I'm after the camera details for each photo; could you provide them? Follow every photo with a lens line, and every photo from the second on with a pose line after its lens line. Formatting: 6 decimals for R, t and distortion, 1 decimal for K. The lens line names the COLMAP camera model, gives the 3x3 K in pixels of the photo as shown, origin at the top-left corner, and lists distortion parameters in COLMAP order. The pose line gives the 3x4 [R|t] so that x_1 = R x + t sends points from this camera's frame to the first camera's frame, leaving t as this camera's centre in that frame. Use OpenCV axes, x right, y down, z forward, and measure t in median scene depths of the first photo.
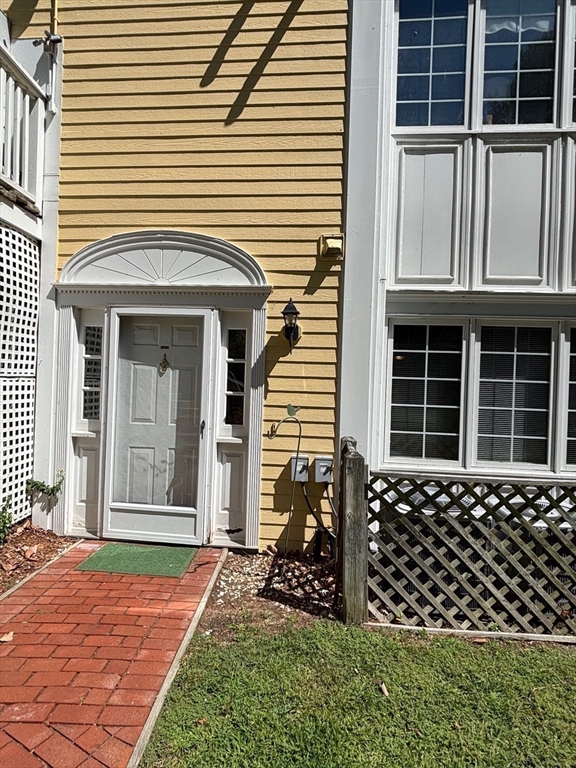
lens RADIAL K [[769.2, 0, 288.0], [0, 769.2, 384.0], [0, 0, 1]] dist [-0.047654, 0.000707]
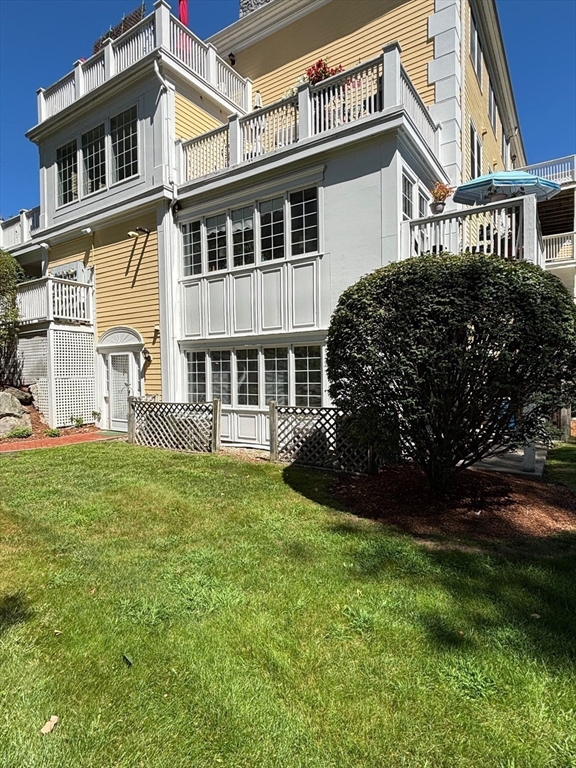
lens RADIAL K [[436.8, 0, 288.0], [0, 436.8, 384.0], [0, 0, 1]] dist [-0.005928, -0.001477]
pose [[0.892301, -0.031718, -0.450326, 1.154610], [0.037317, 0.999297, 0.003556, 0.039546], [0.449896, -0.019978, 0.892857, -0.215021]]
